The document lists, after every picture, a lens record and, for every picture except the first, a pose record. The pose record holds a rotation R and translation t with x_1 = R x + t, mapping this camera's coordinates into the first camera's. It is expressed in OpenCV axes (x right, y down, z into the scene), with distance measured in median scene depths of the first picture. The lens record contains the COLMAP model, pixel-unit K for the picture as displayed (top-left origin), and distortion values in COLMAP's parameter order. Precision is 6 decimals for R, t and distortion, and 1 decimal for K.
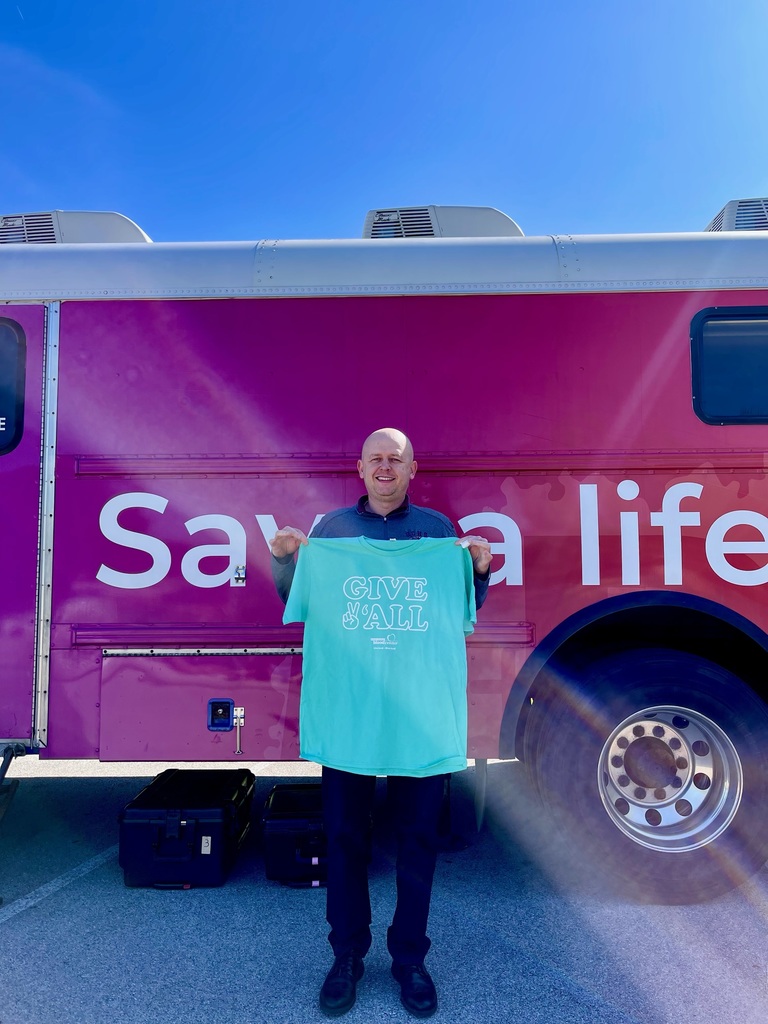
lens RADIAL K [[775.3, 0, 411.2], [0, 775.3, 506.6], [0, 0, 1]] dist [0.049892, -0.086224]
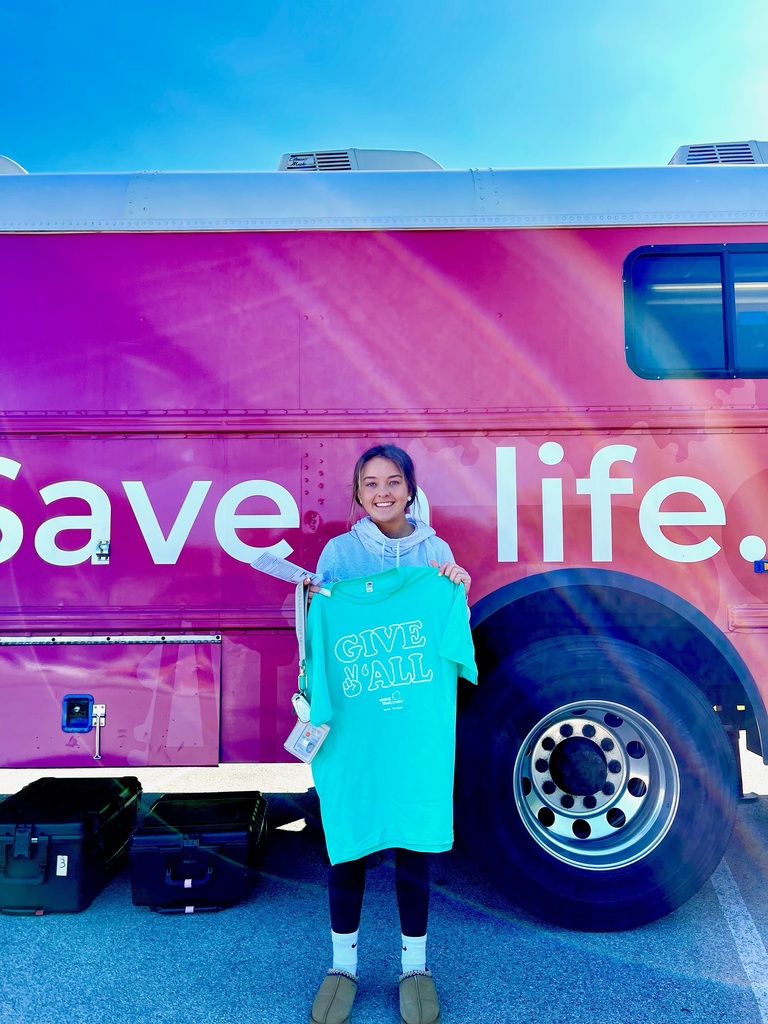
lens RADIAL K [[784.4, 0, 407.1], [0, 784.4, 506.7], [0, 0, 1]] dist [0.057932, -0.093455]
pose [[0.999825, 0.001475, 0.018627, 0.100162], [-0.001360, 0.999980, -0.006186, 0.044174], [-0.018635, 0.006159, 0.999807, 0.120665]]
